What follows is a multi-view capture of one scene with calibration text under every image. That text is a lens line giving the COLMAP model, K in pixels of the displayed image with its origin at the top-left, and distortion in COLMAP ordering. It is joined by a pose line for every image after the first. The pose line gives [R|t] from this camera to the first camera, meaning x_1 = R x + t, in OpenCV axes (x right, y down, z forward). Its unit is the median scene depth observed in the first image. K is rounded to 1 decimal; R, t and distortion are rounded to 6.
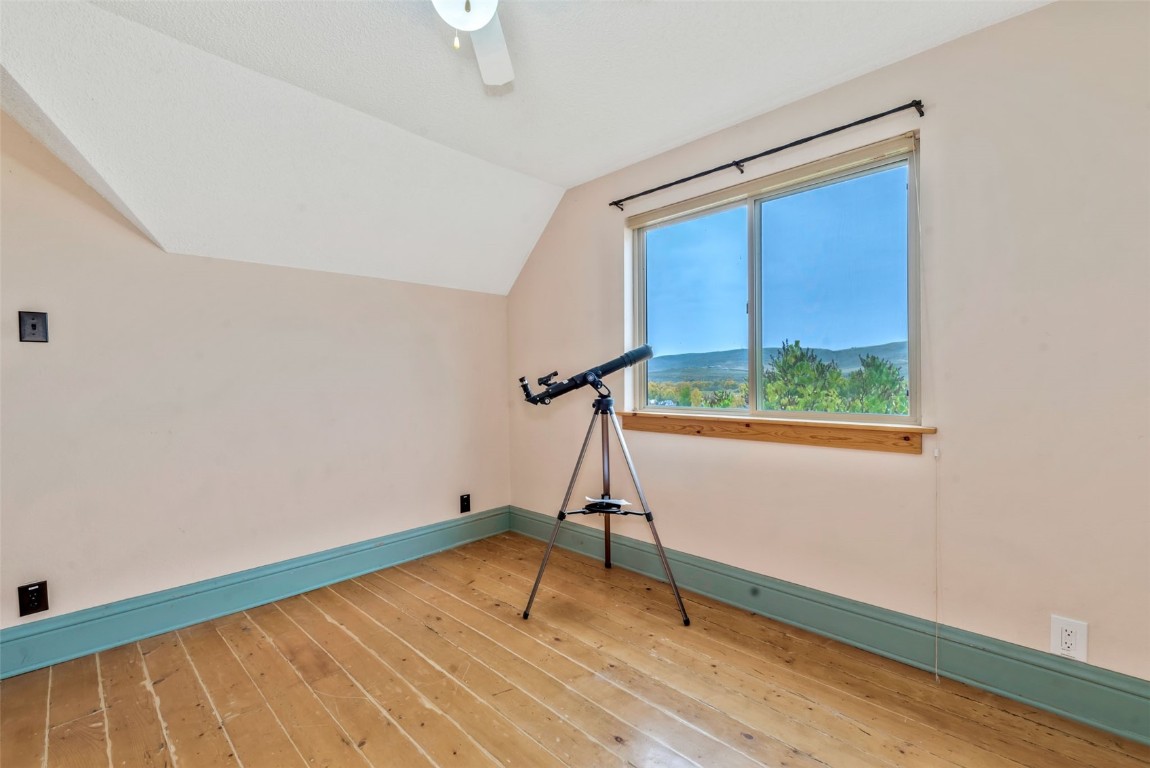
lens RADIAL K [[497.5, 0, 575.0], [0, 497.5, 384.0], [0, 0, 1]] dist [-0.000680, 0.000096]
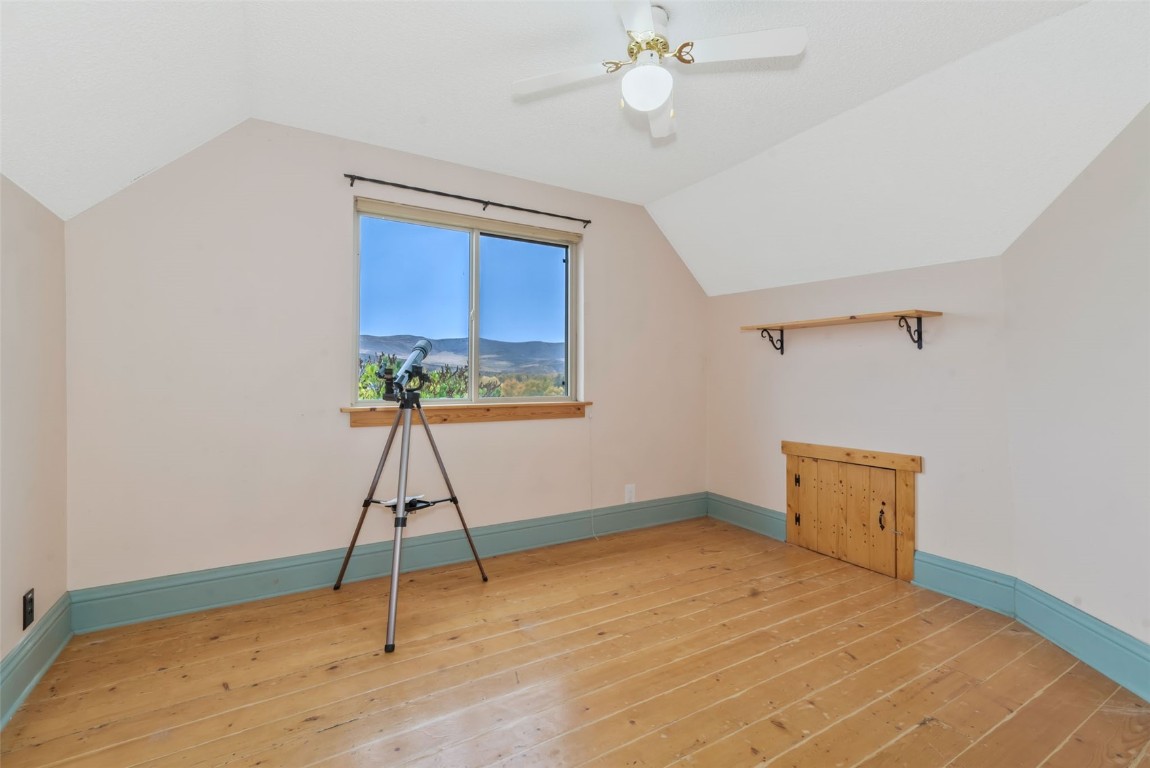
lens RADIAL K [[504.5, 0, 572.2], [0, 504.5, 366.9], [0, 0, 1]] dist [0.002582, 0.000586]
pose [[0.257117, 0.025670, 0.966039, -0.854208], [0.001777, 0.999633, -0.027035, 0.008852], [-0.966379, 0.008668, 0.256977, 0.467165]]
